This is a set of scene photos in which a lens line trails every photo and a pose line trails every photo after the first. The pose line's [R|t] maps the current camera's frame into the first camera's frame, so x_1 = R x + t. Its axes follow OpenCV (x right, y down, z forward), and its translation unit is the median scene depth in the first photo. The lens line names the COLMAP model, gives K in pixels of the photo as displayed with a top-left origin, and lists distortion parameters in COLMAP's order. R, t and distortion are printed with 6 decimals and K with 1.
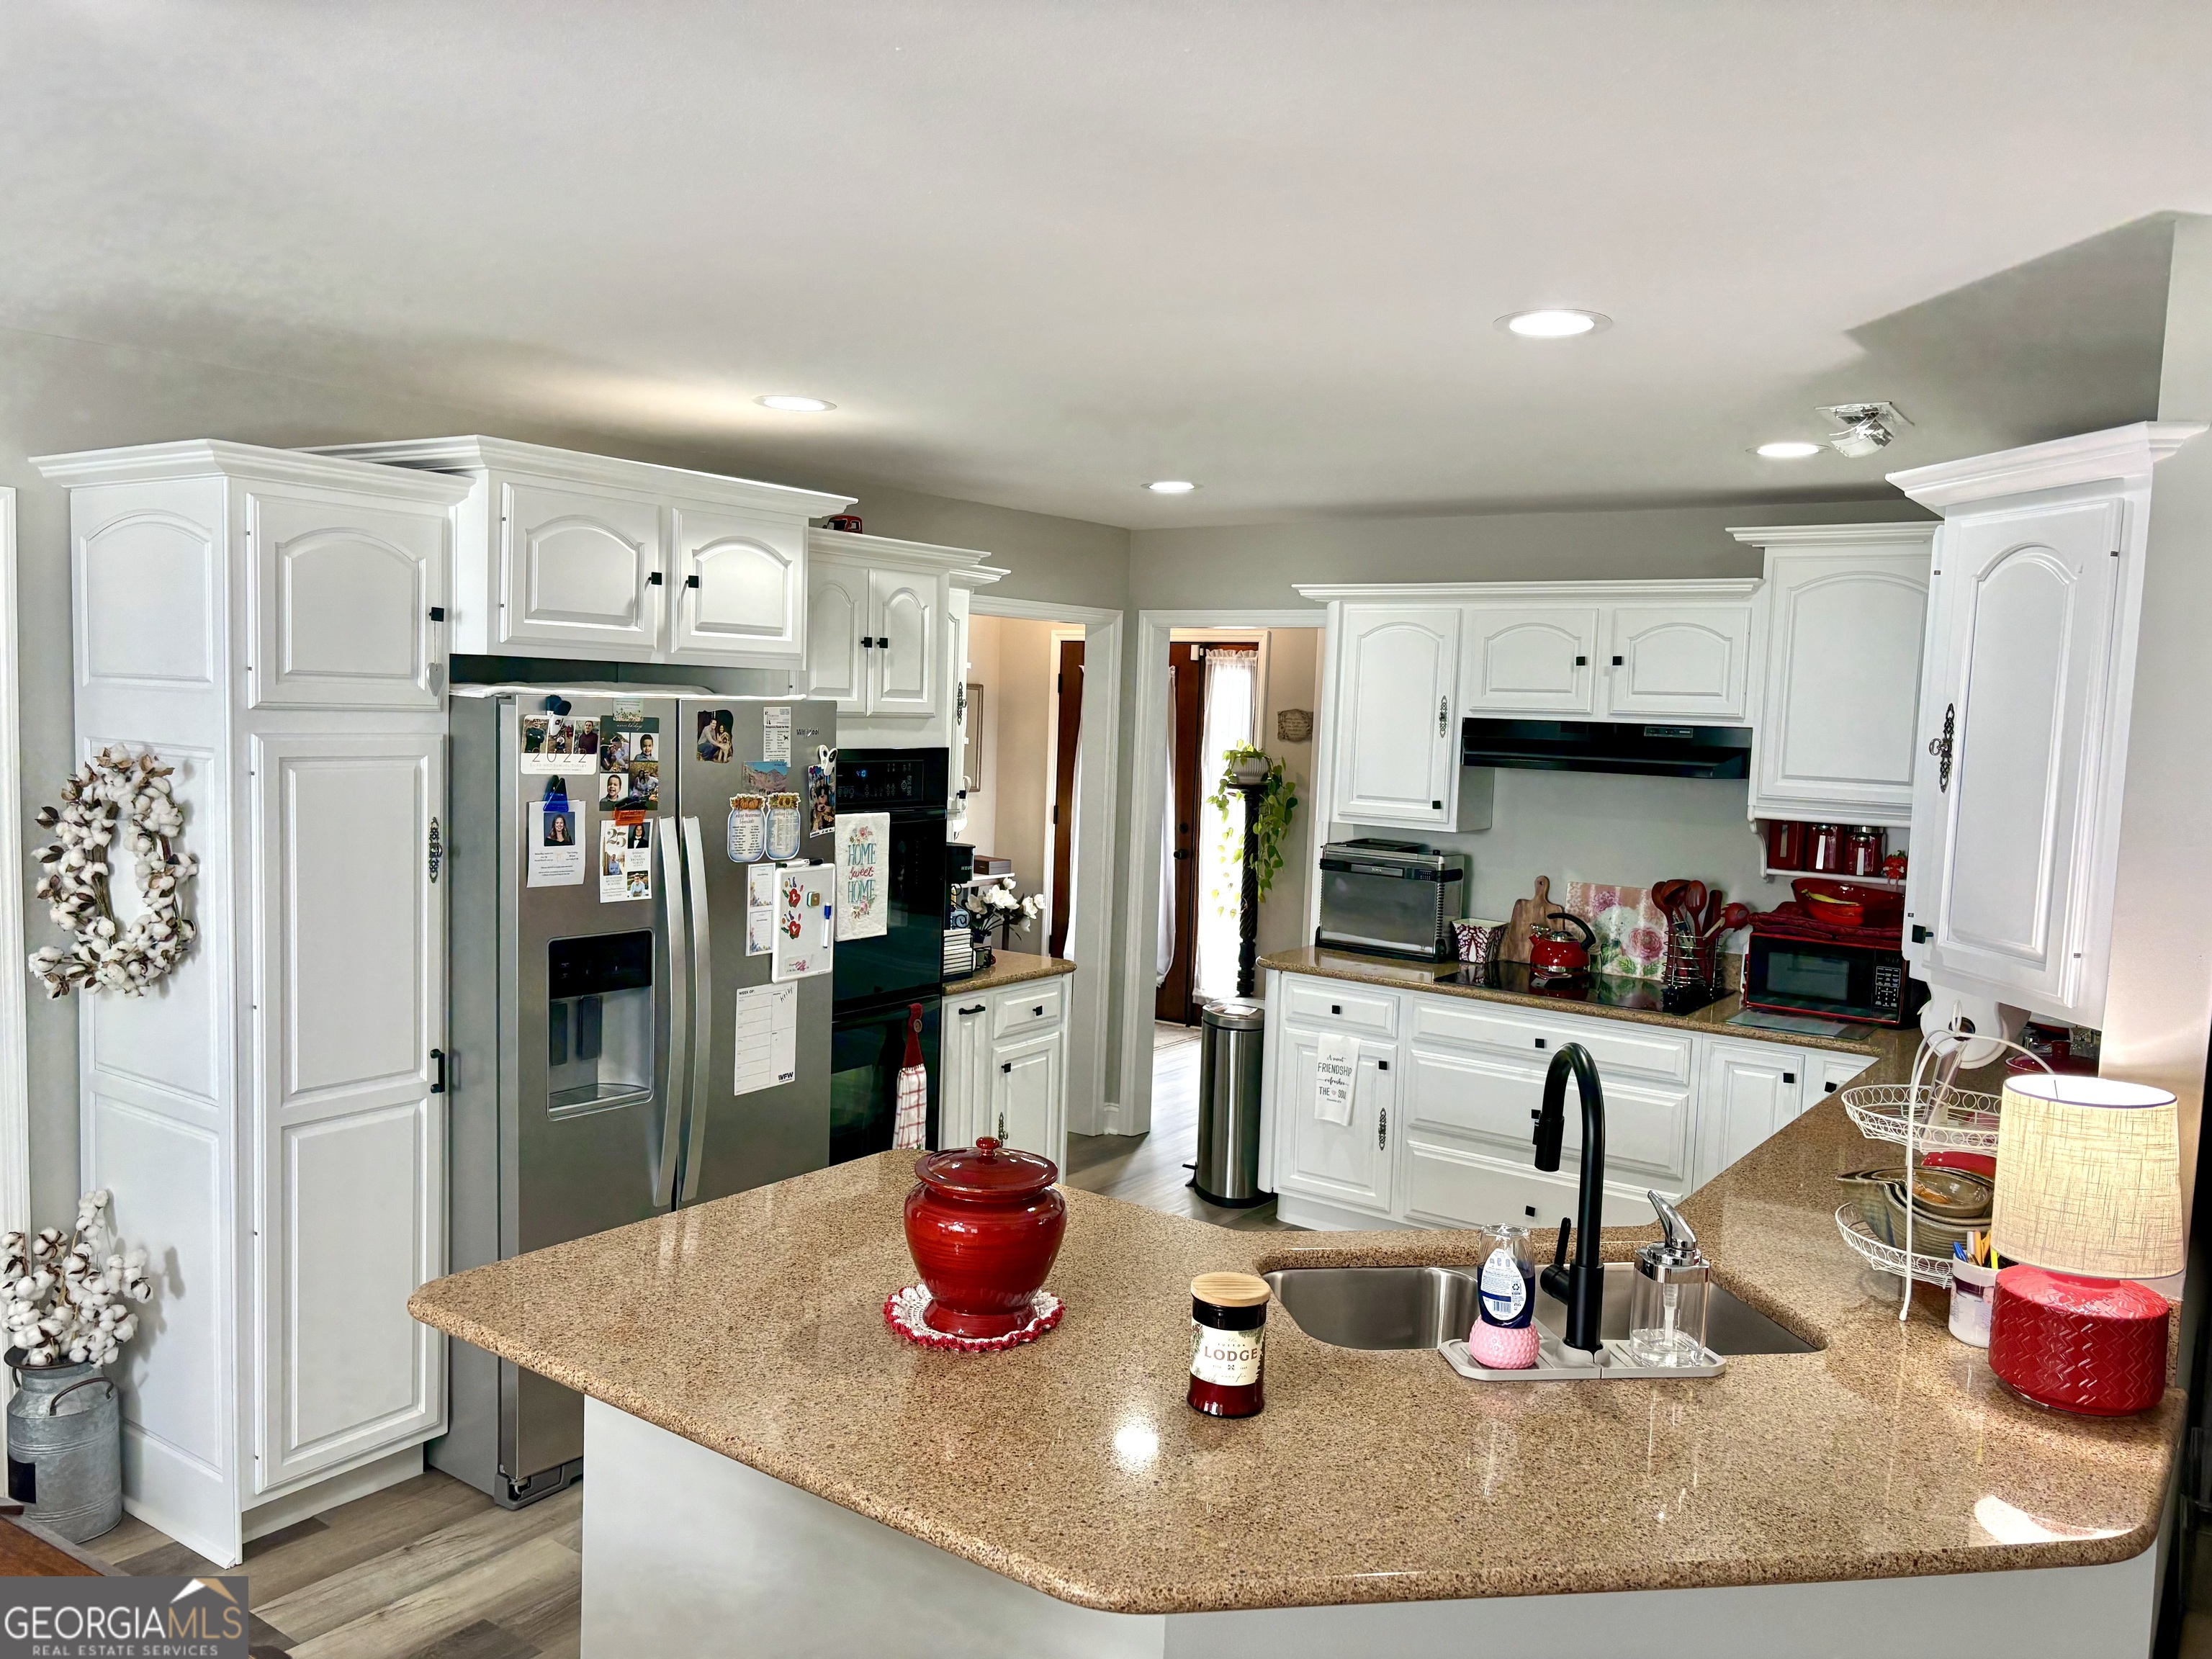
lens RADIAL K [[1674.0, 0, 1106.0], [0, 1674.0, 829.5], [0, 0, 1]] dist [0.088658, -0.178000]
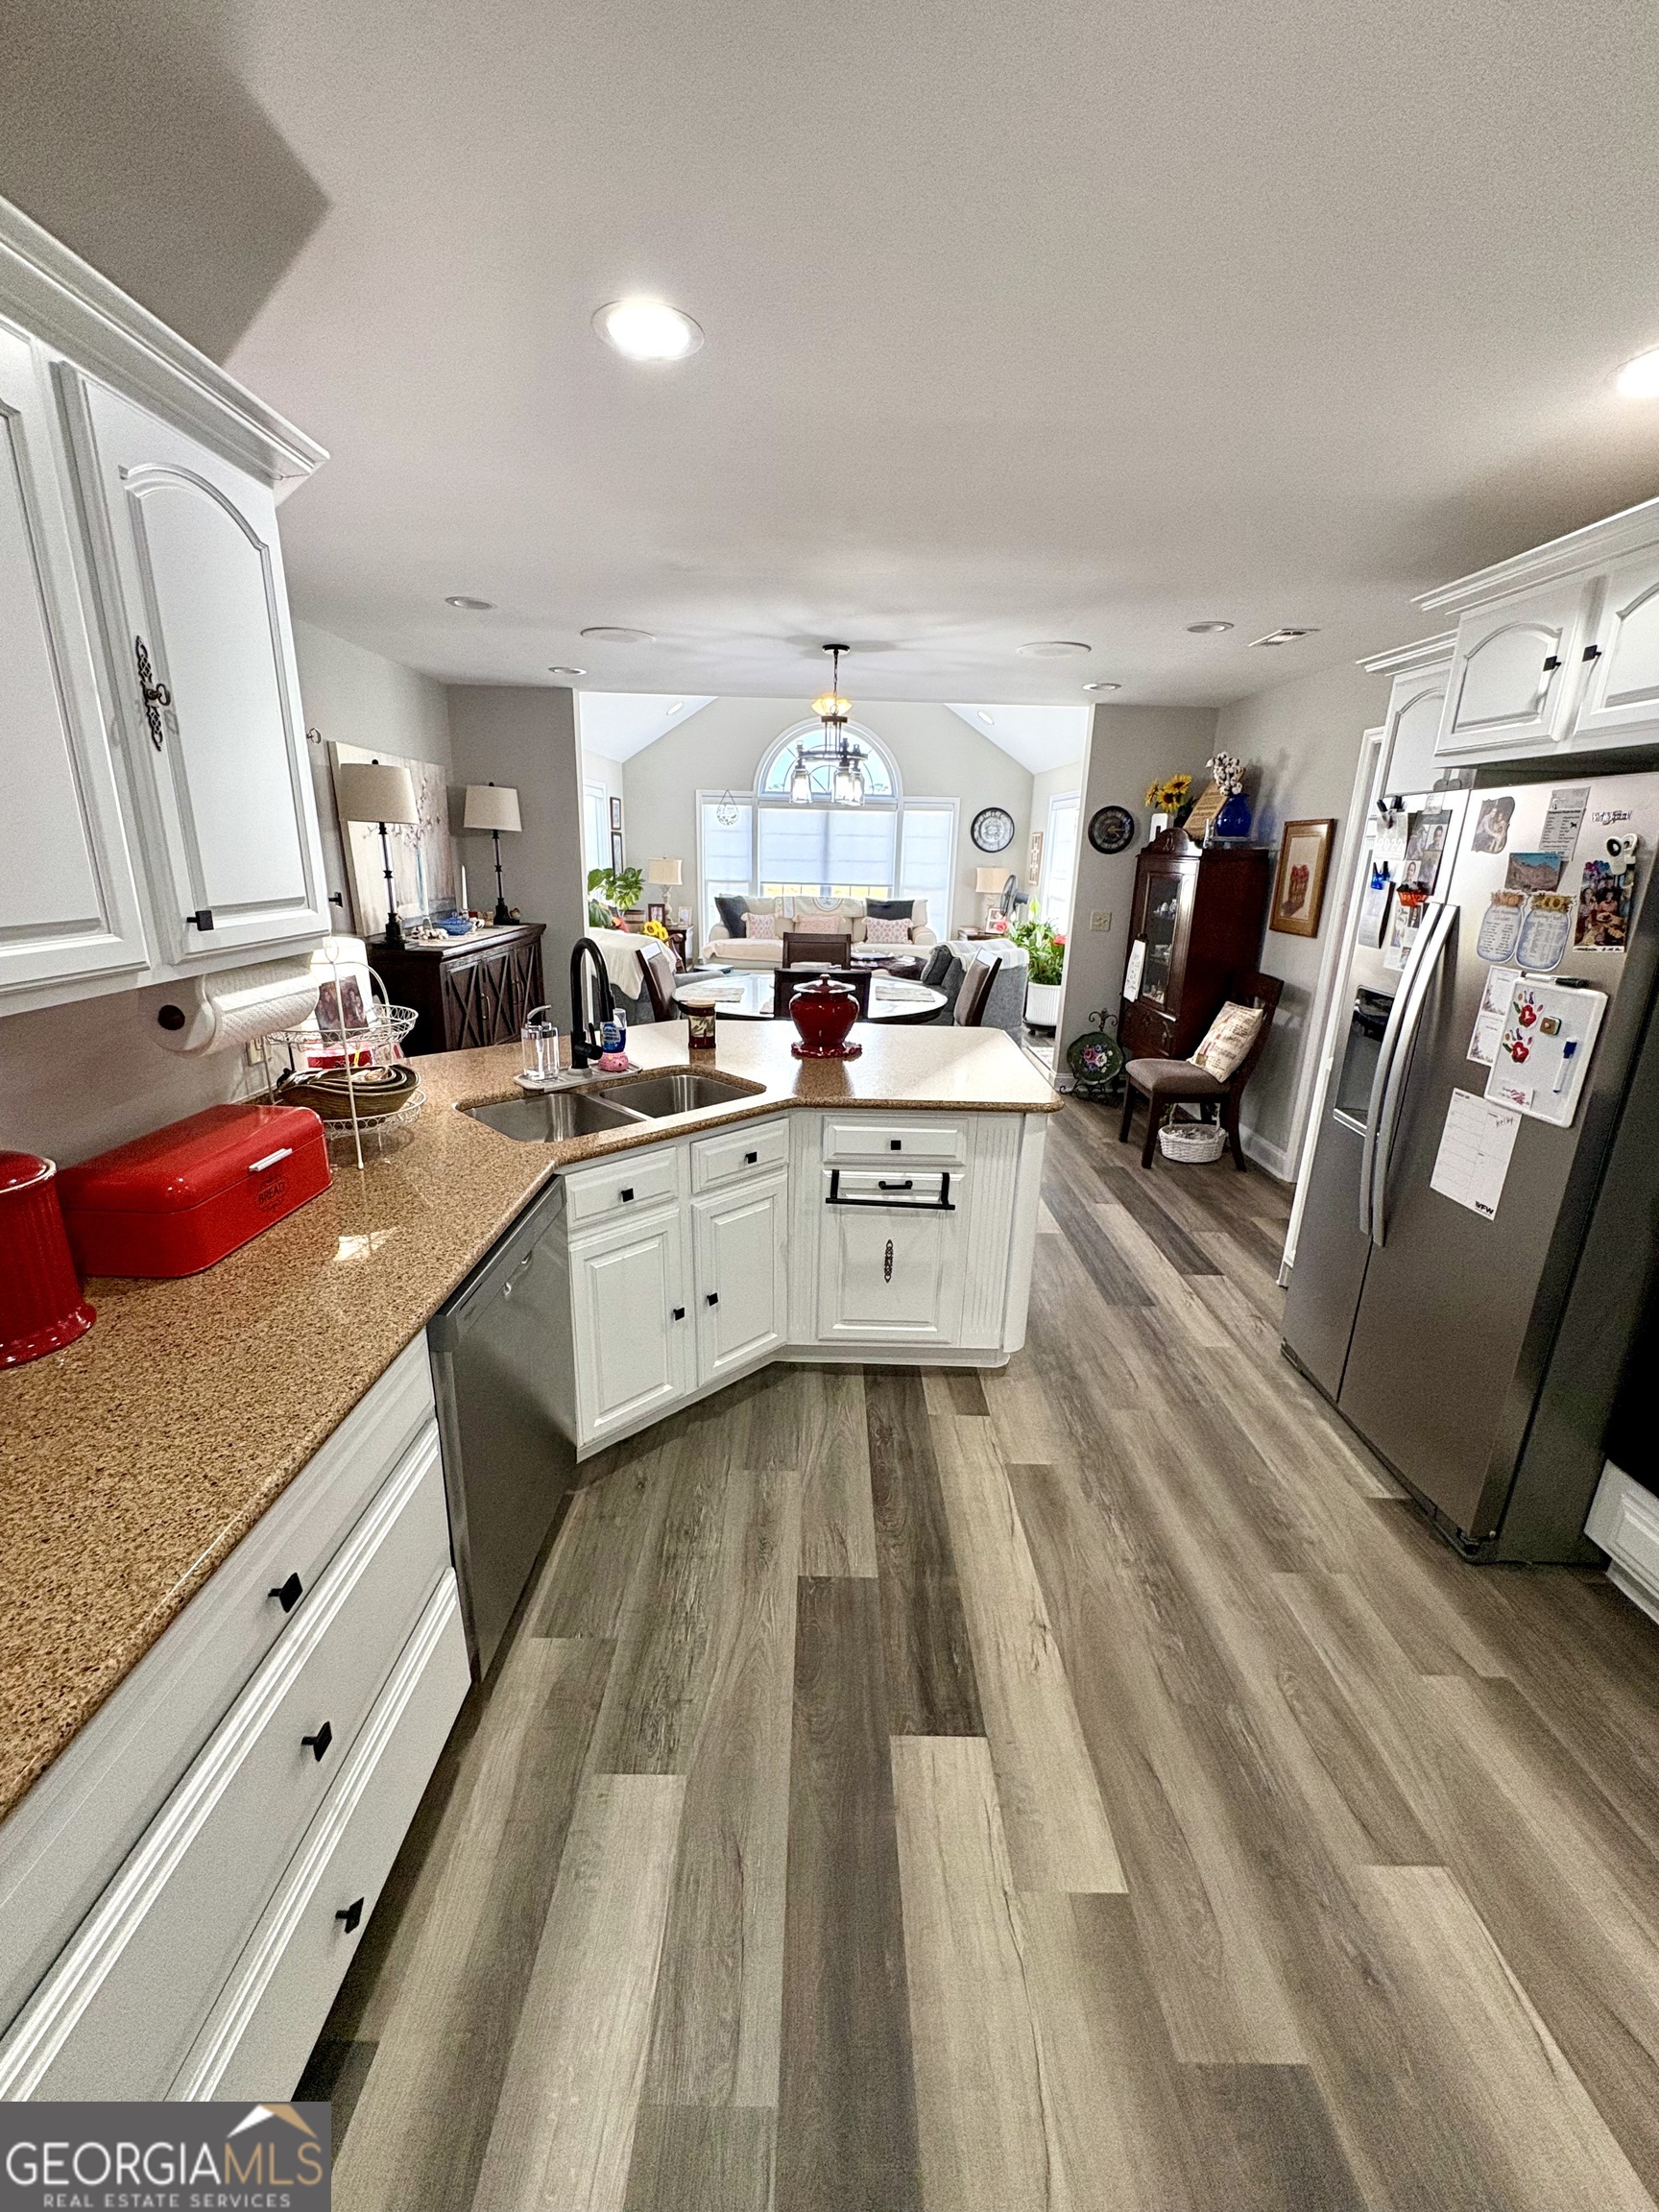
lens RADIAL K [[878.8, 0, 829.5], [0, 878.8, 1106.0], [0, 0, 1]] dist [-0.000706, -0.000075]
pose [[-0.817725, 0.108107, -0.565367, 0.295591], [-0.101794, 0.939564, 0.326890, -0.021917], [0.566537, 0.324857, -0.757300, 0.909389]]
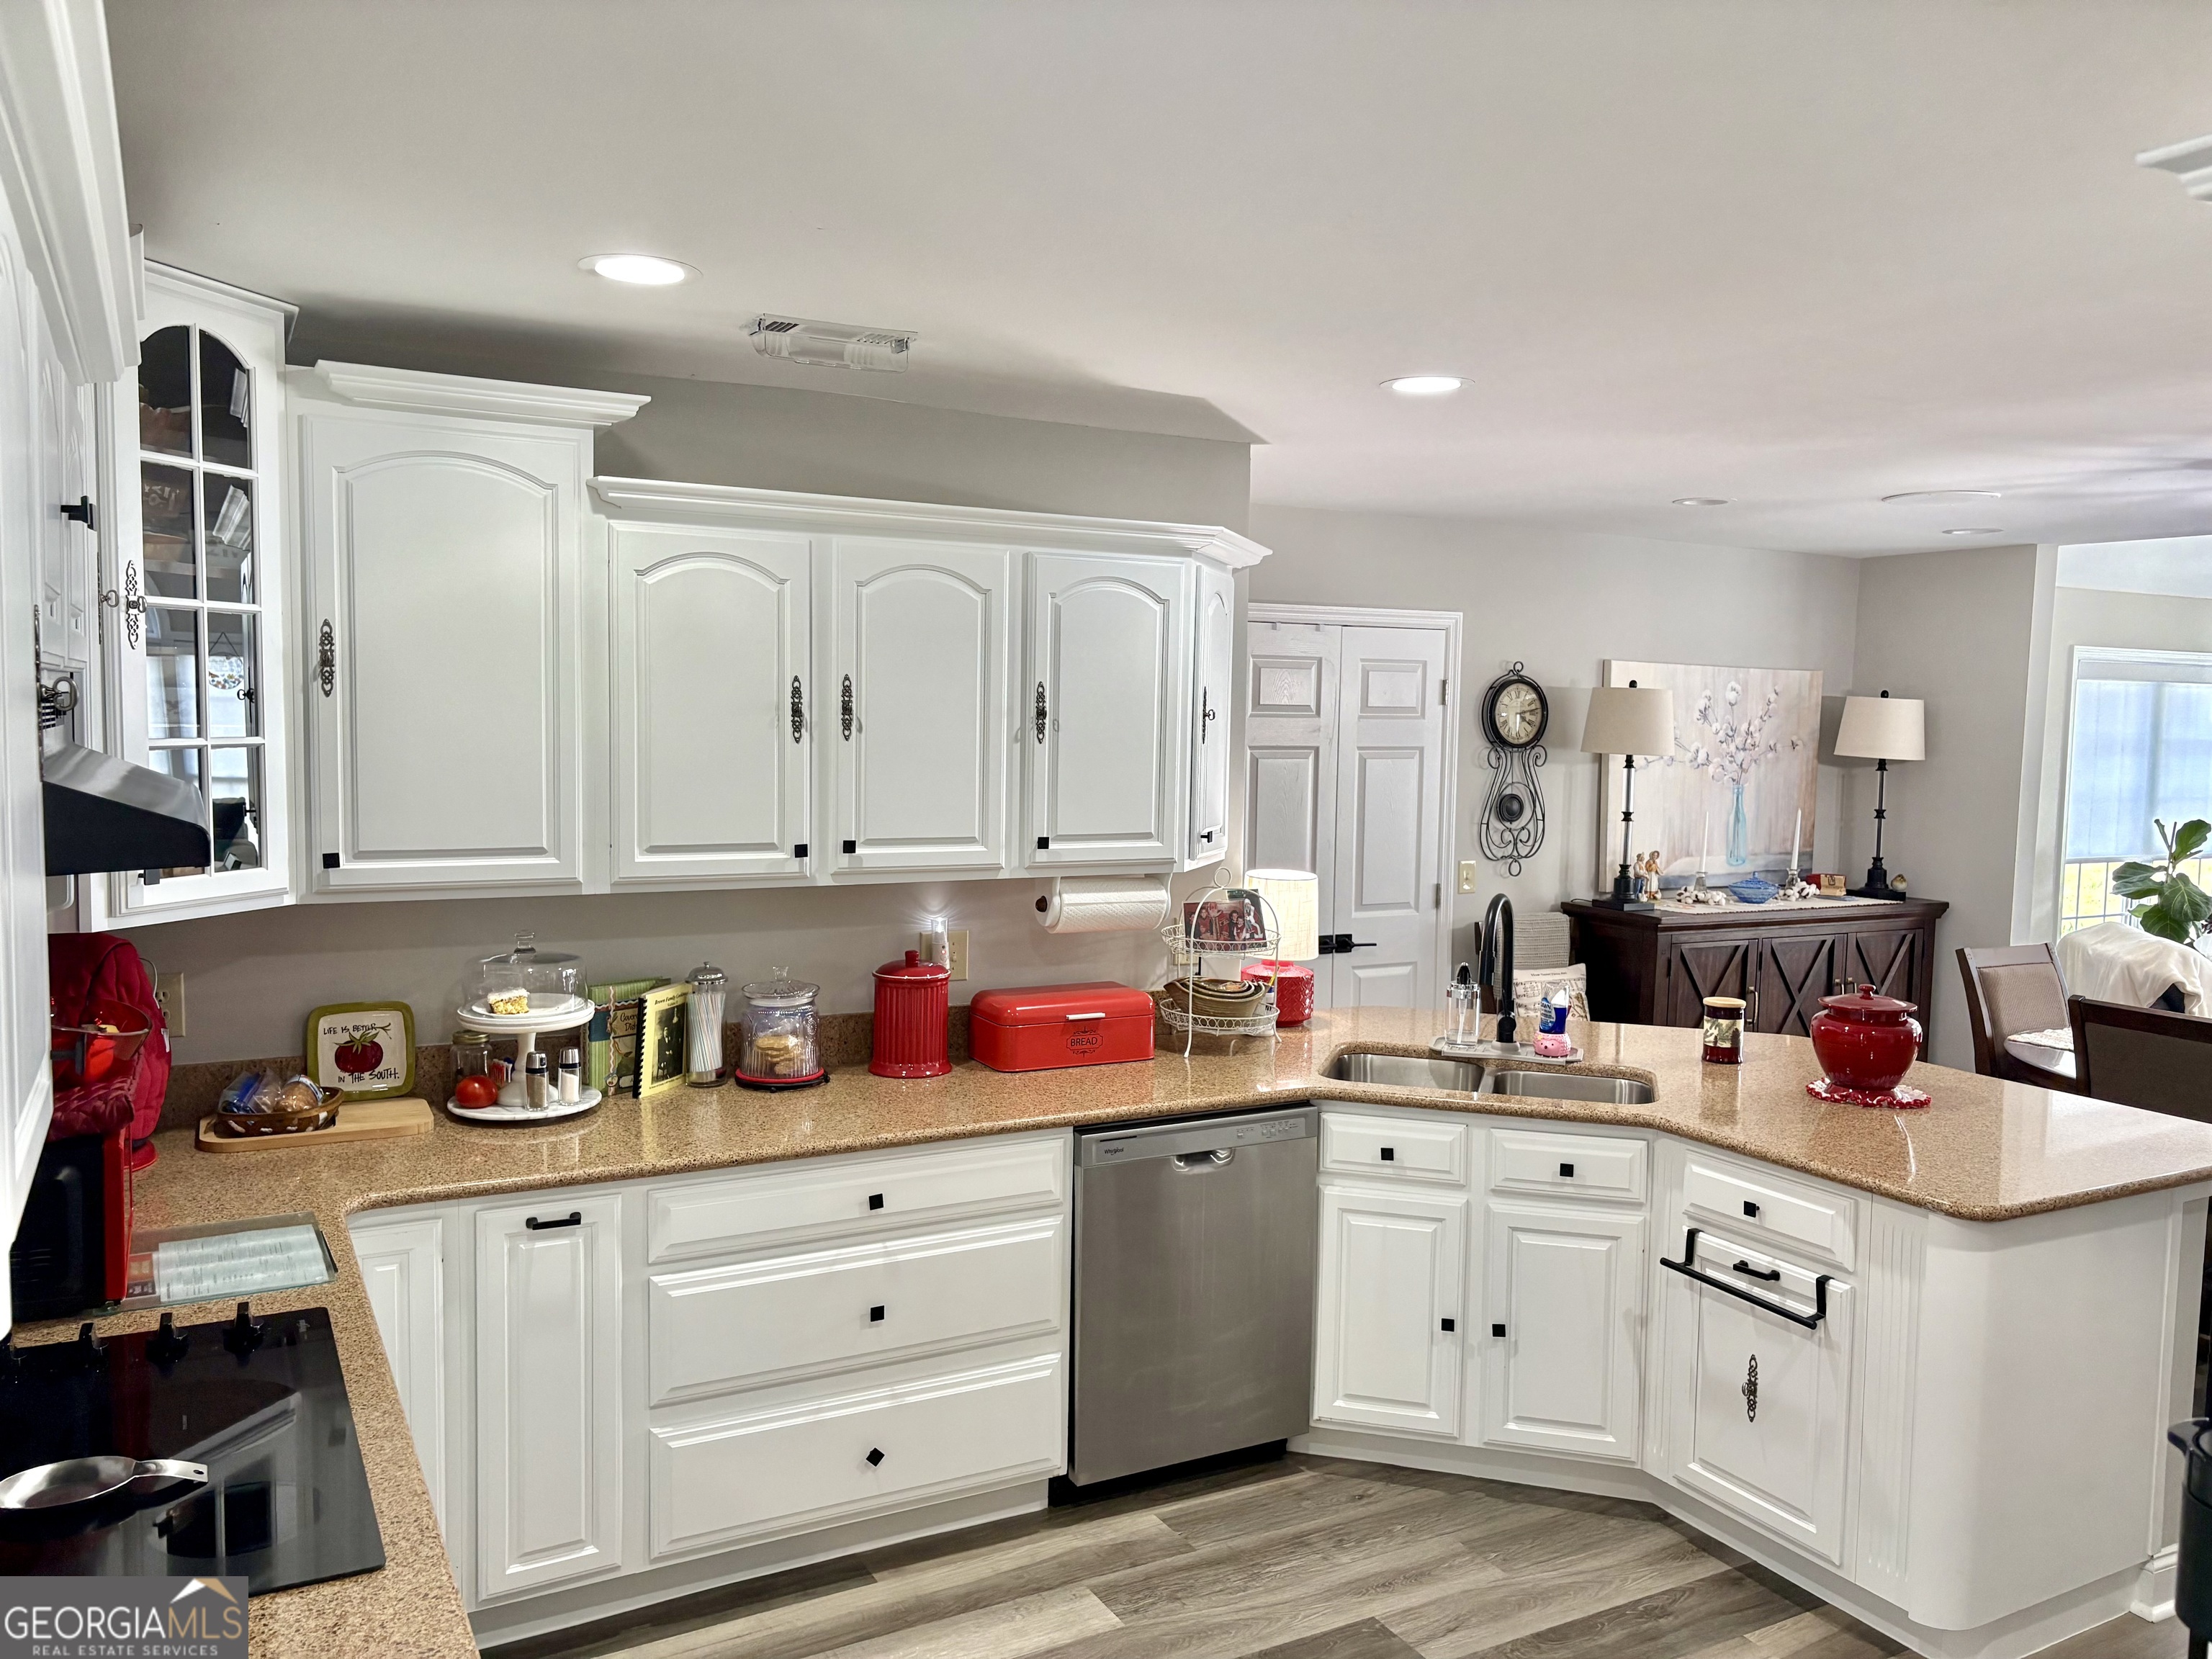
lens RADIAL K [[1674.0, 0, 1106.0], [0, 1674.0, 829.5], [0, 0, 1]] dist [0.088658, -0.178000]
pose [[-0.891882, -0.081846, 0.444801, -0.055220], [-0.012105, 0.987456, 0.157427, -0.094792], [-0.452106, 0.135023, -0.881685, 1.244405]]
